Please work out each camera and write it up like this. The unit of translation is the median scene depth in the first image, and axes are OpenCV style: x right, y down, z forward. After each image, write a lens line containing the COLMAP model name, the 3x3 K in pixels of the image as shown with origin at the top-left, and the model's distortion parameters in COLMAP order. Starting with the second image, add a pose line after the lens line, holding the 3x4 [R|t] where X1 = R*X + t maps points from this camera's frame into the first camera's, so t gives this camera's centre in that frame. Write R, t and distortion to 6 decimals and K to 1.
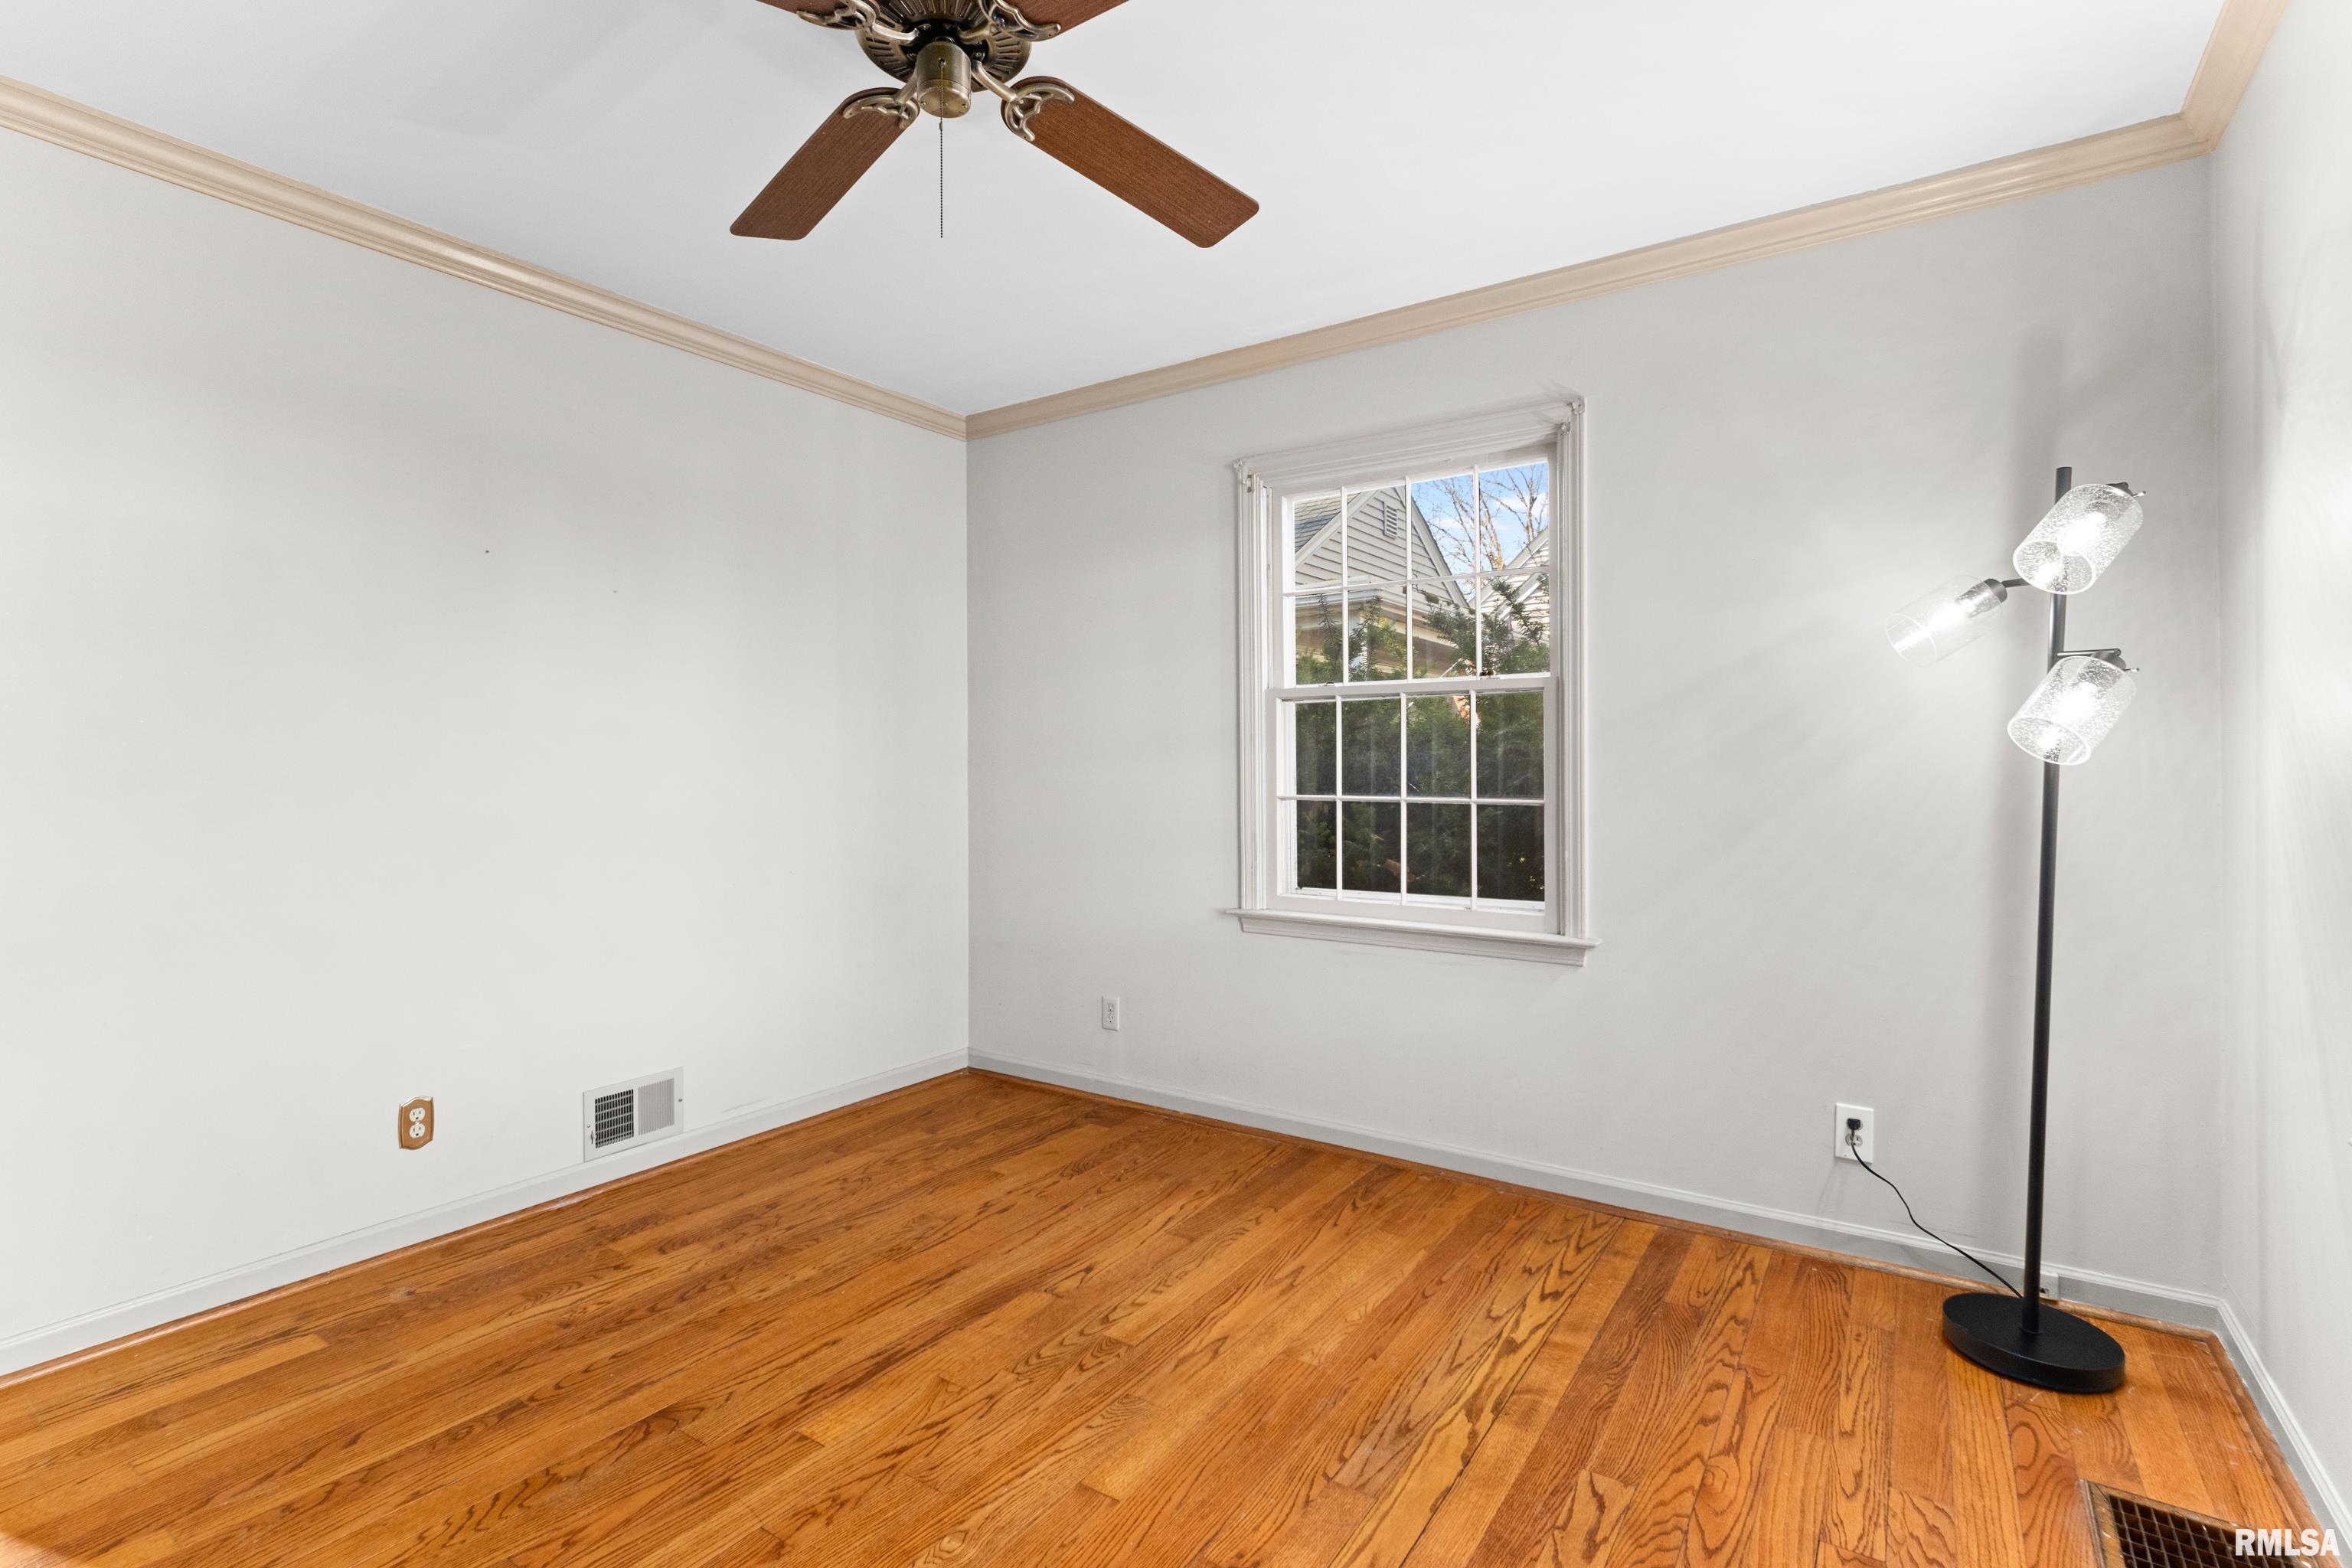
lens RADIAL K [[1114.0, 0, 1155.0], [0, 1114.0, 757.8], [0, 0, 1]] dist [-0.000651, -0.000156]
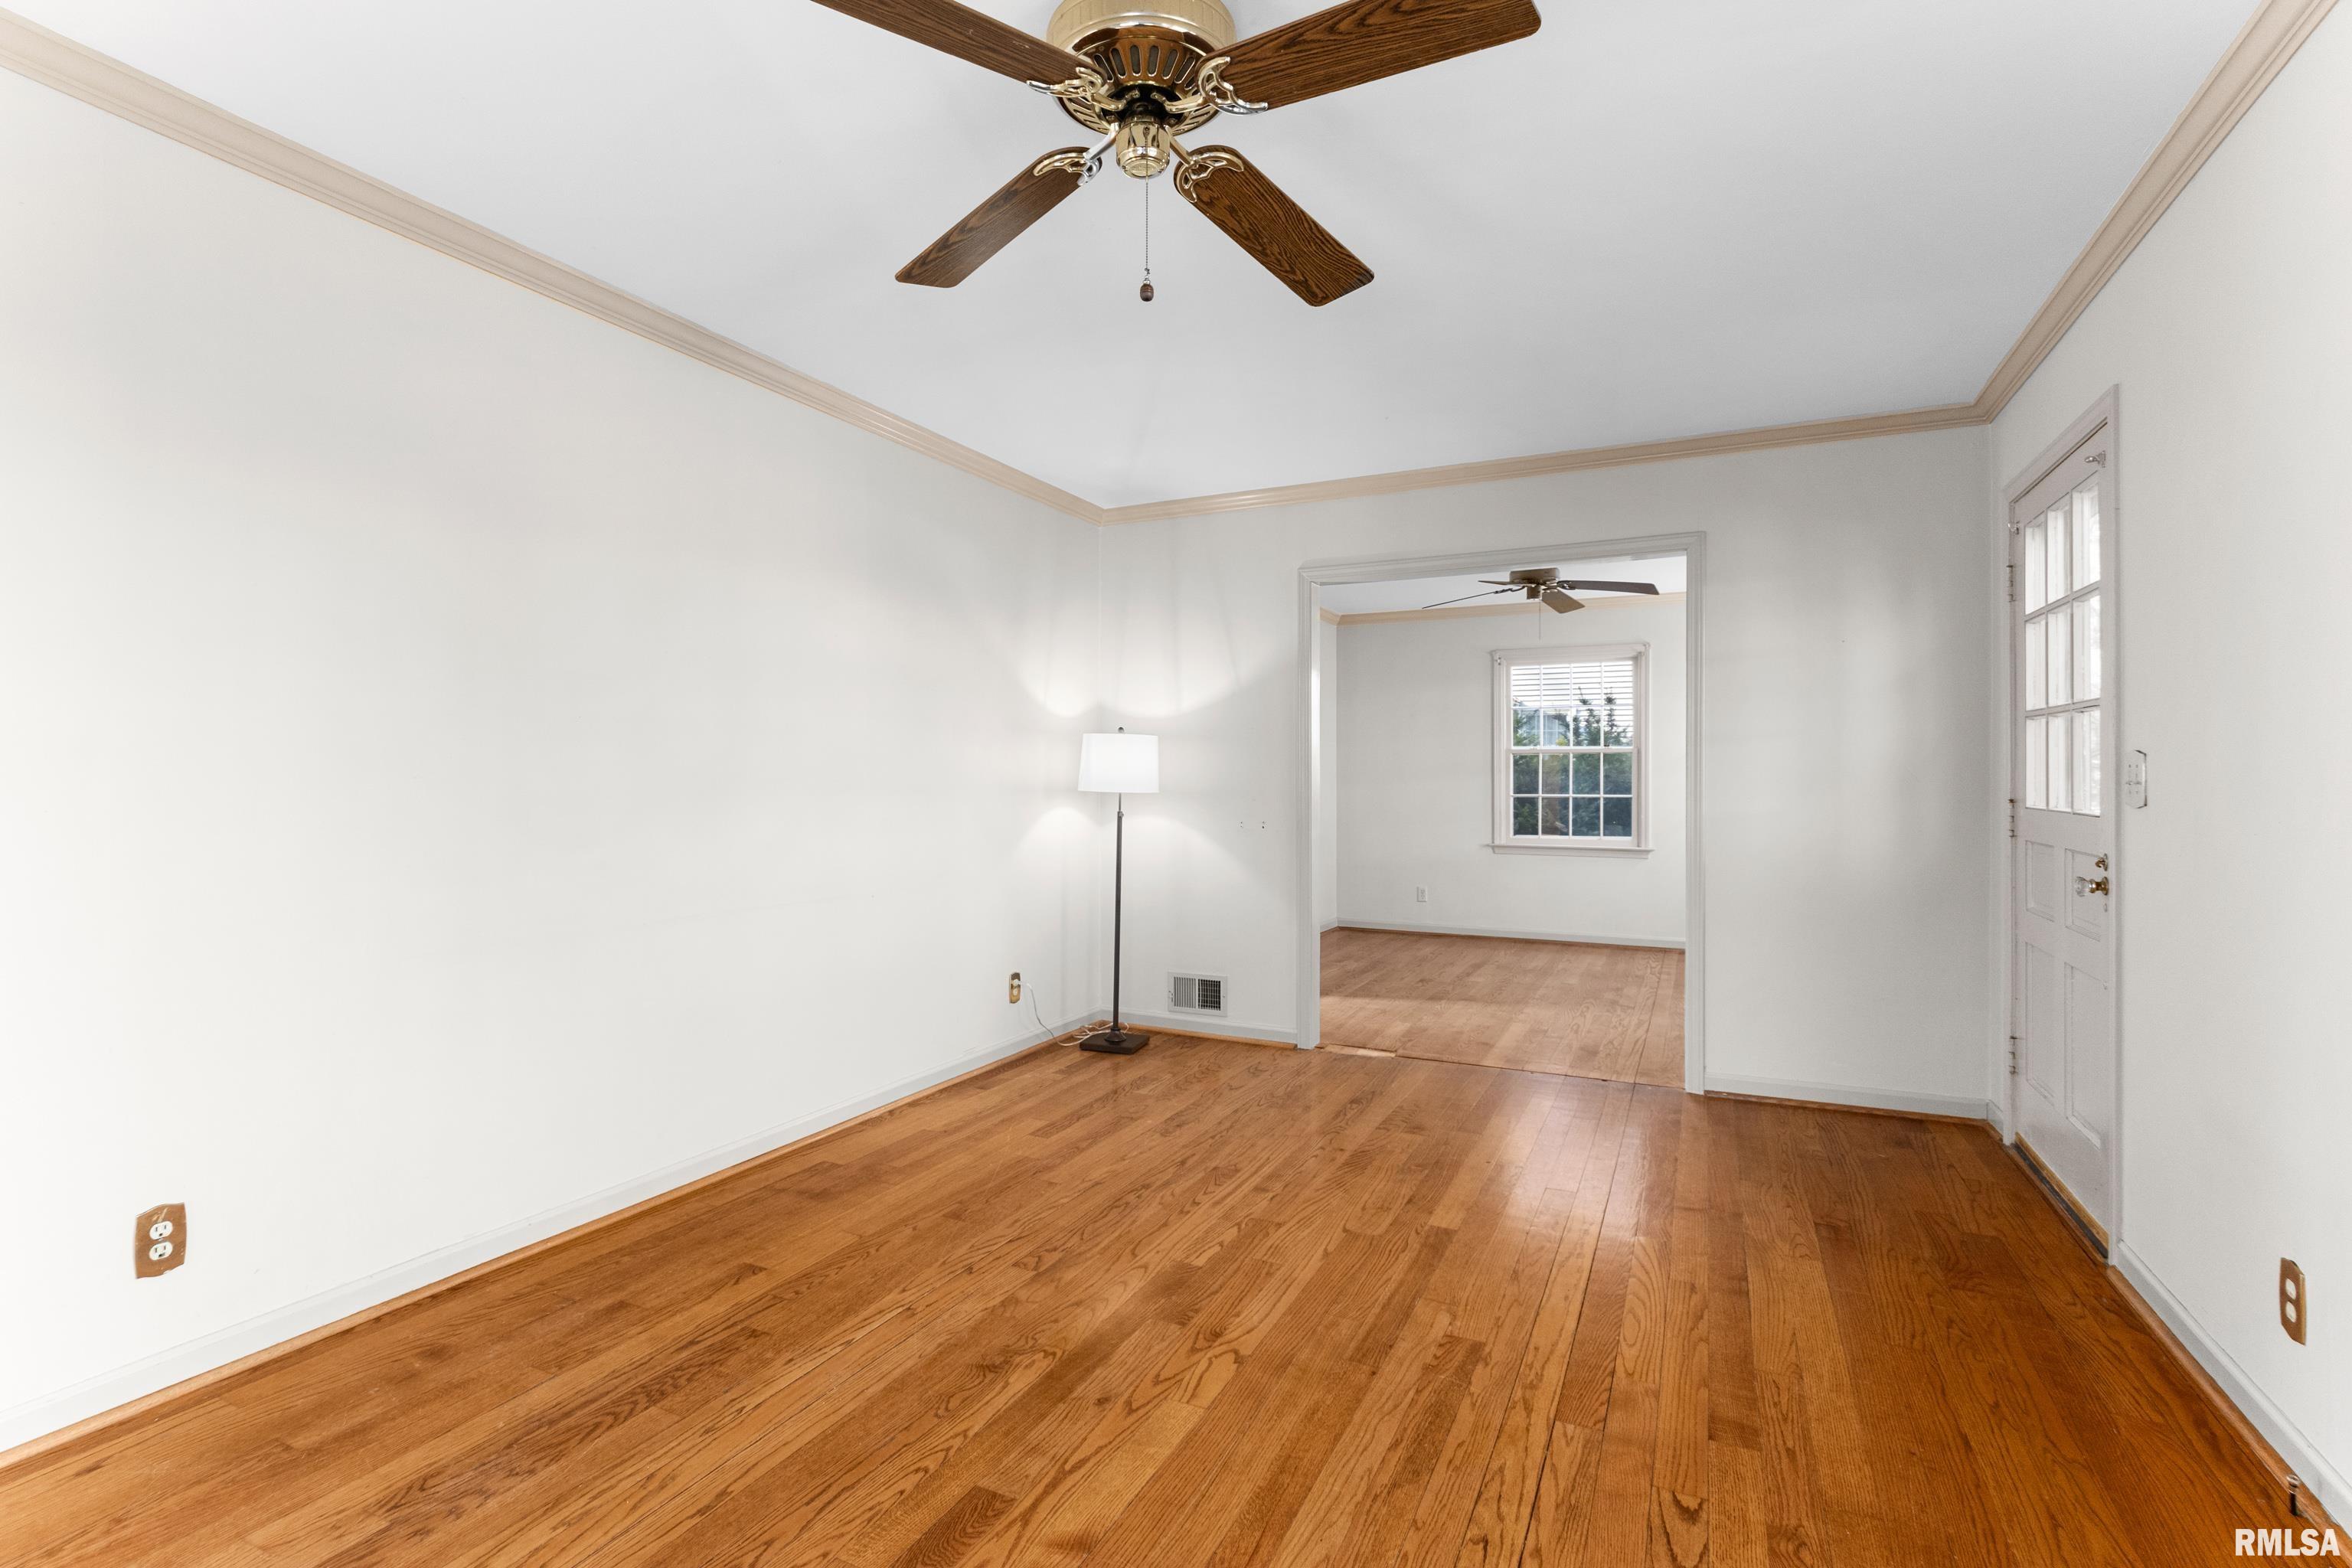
lens RADIAL K [[1100.1, 0, 1160.4], [0, 1100.1, 773.5], [0, 0, 1]] dist [0.001487, -0.001764]
pose [[0.988772, 0.006298, 0.149301, -1.247991], [-0.006184, 0.999980, -0.001228, -0.004091], [-0.149306, 0.000291, 0.988791, -1.524980]]
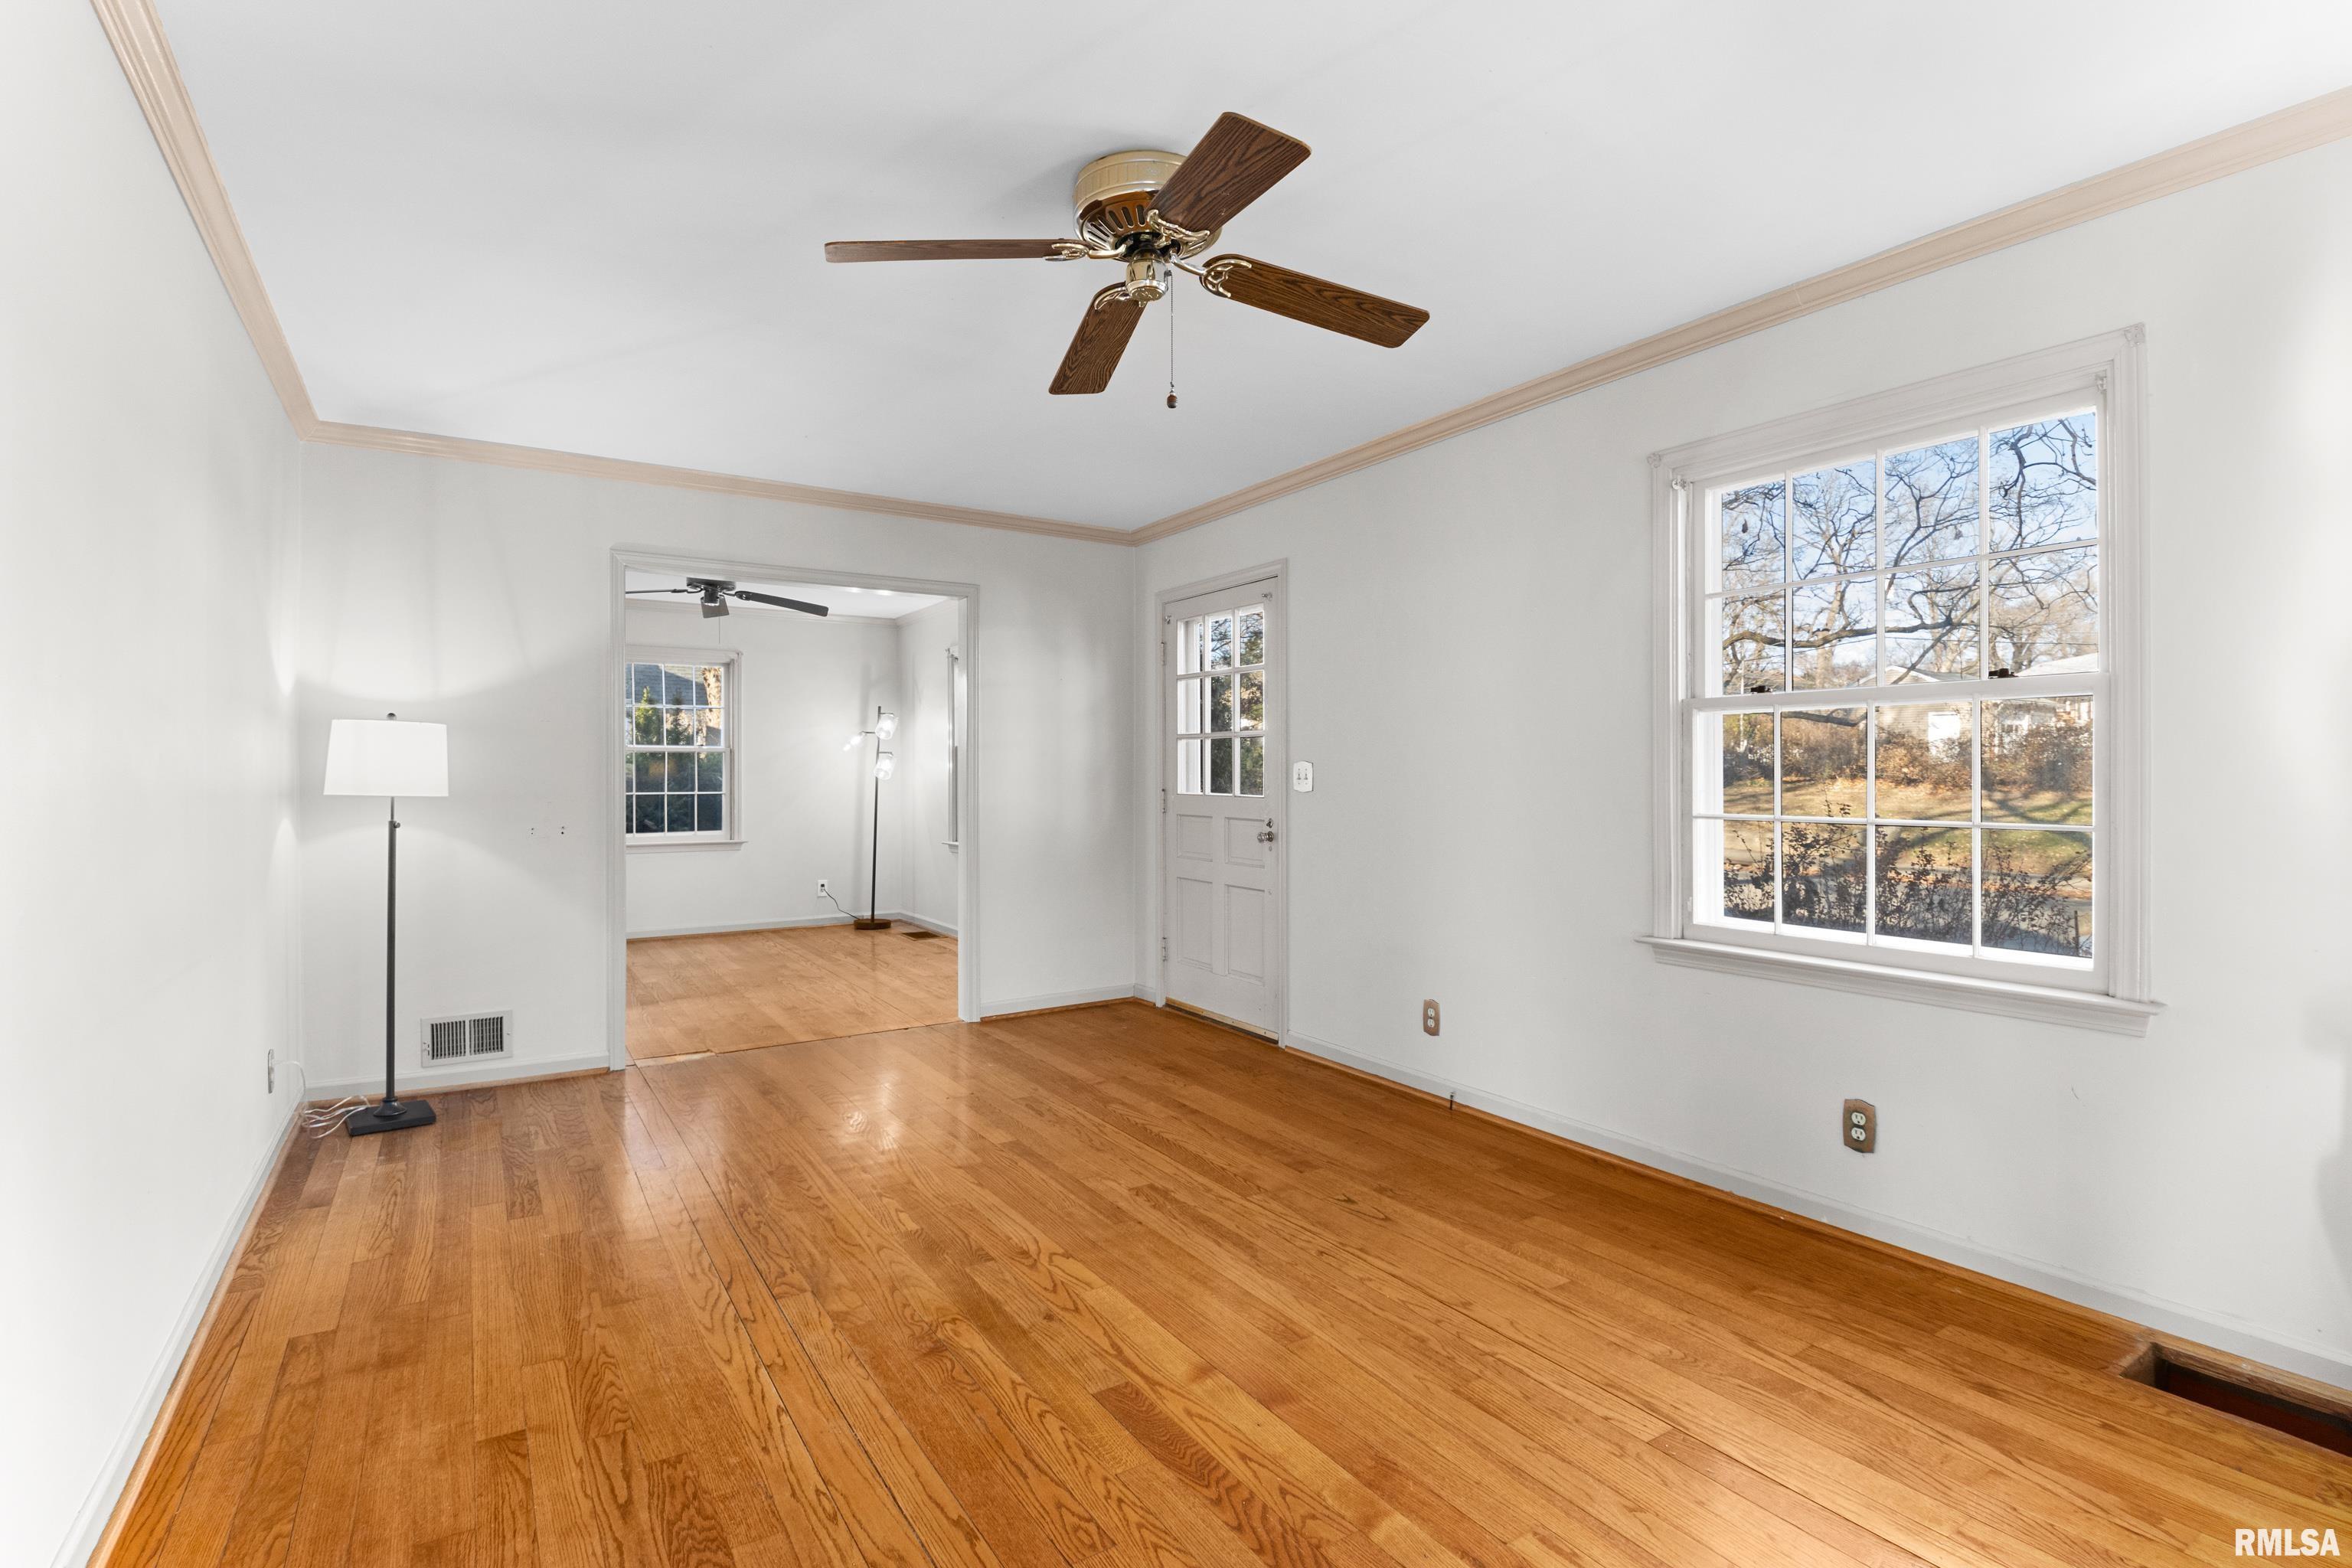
lens RADIAL K [[1090.9, 0, 1157.0], [0, 1090.9, 777.1], [0, 0, 1]] dist [0.030115, -0.038901]
pose [[0.389853, 0.002243, 0.920874, -1.953728], [-0.003461, 0.999994, -0.000970, -0.001951], [-0.920871, -0.002809, 0.389858, -1.182152]]
